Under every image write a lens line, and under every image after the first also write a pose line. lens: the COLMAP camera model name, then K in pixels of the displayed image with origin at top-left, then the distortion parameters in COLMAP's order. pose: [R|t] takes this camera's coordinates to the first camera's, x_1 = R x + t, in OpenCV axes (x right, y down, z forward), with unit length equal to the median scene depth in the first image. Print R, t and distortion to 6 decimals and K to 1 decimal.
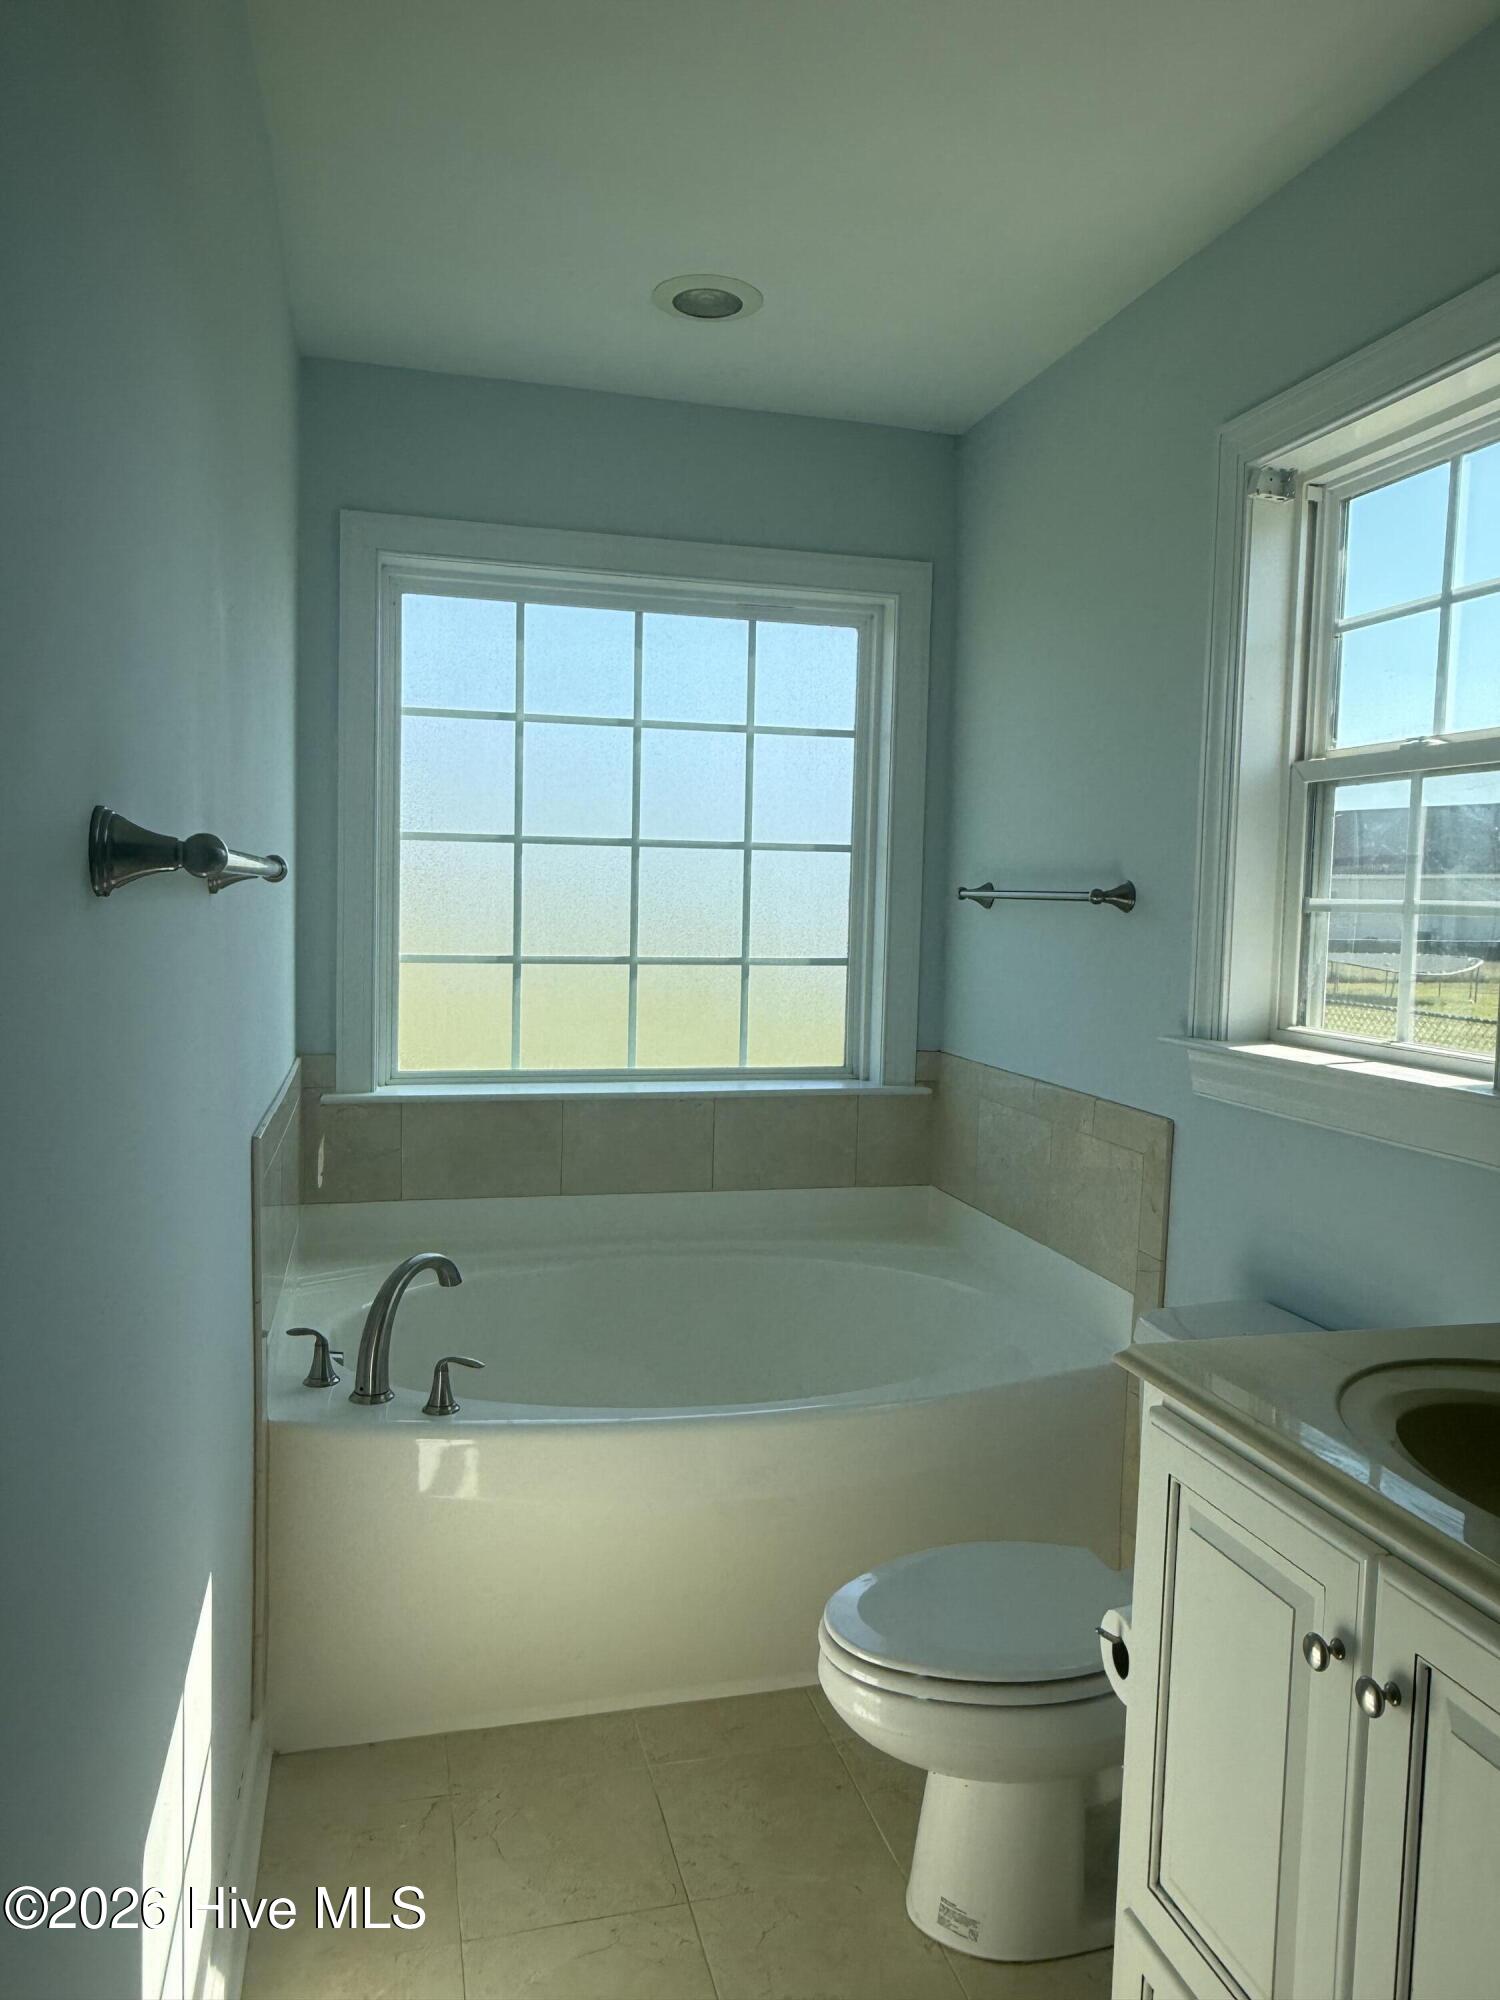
lens RADIAL K [[1409.6, 0, 755.0], [0, 1409.6, 992.7], [0, 0, 1]] dist [0.023723, -0.026150]
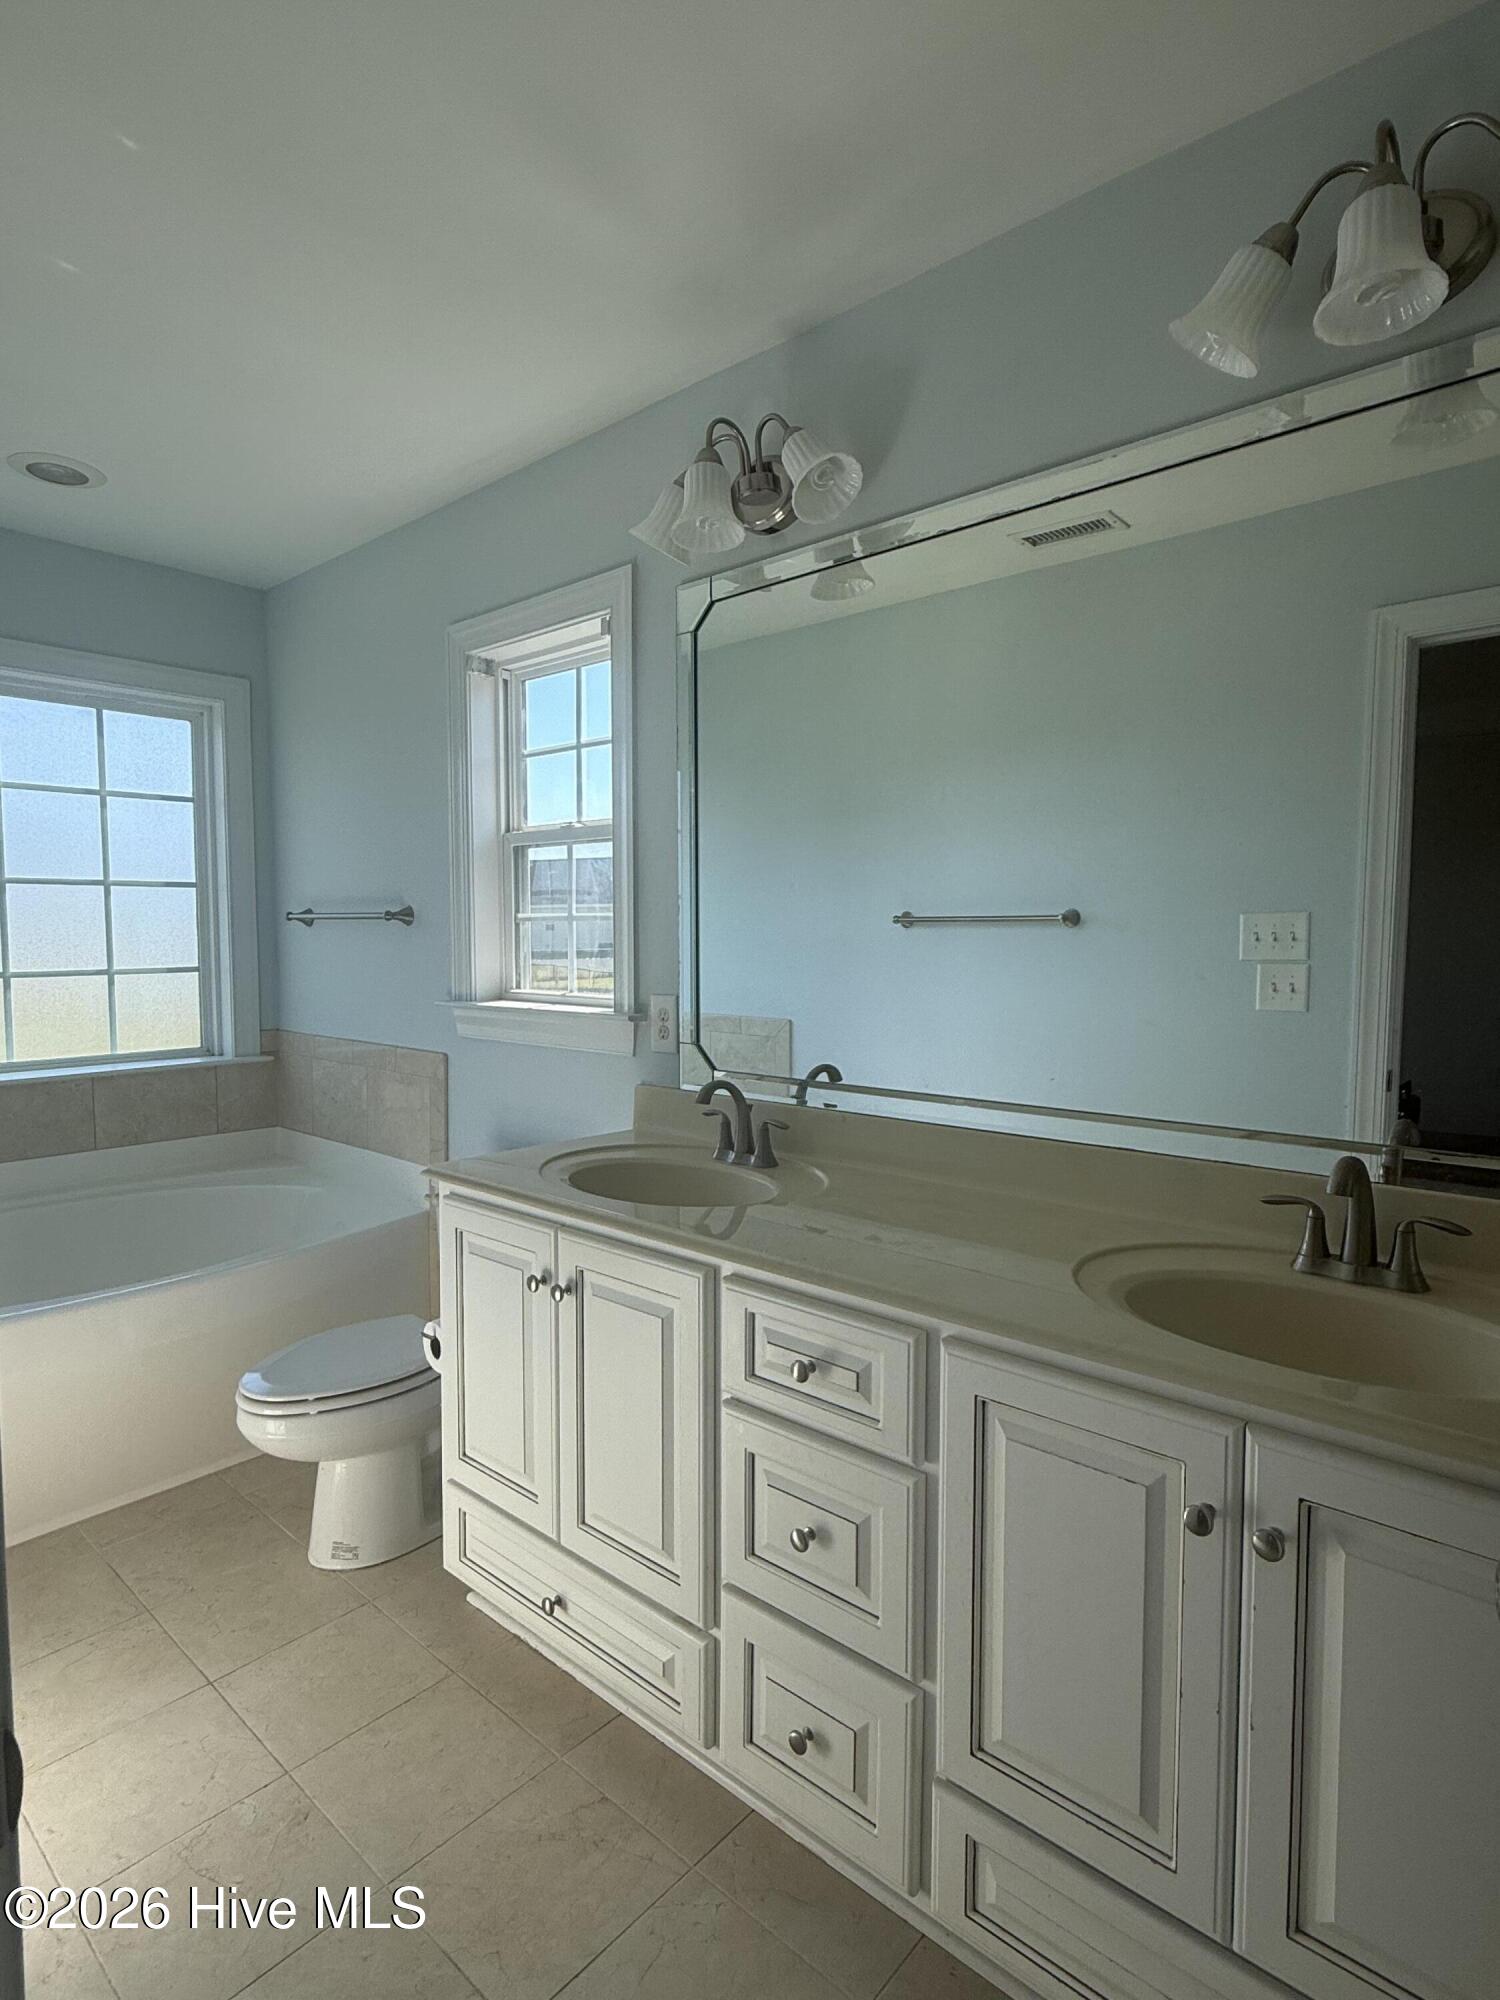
lens RADIAL K [[1052.1, 0, 755.9], [0, 1052.1, 994.2], [0, 0, 1]] dist [-0.001621, 0.002002]
pose [[0.835701, -0.060019, 0.545896, -0.065090], [0.058274, 0.998090, 0.020524, 0.020563], [-0.546085, 0.014660, 0.837602, -0.214199]]
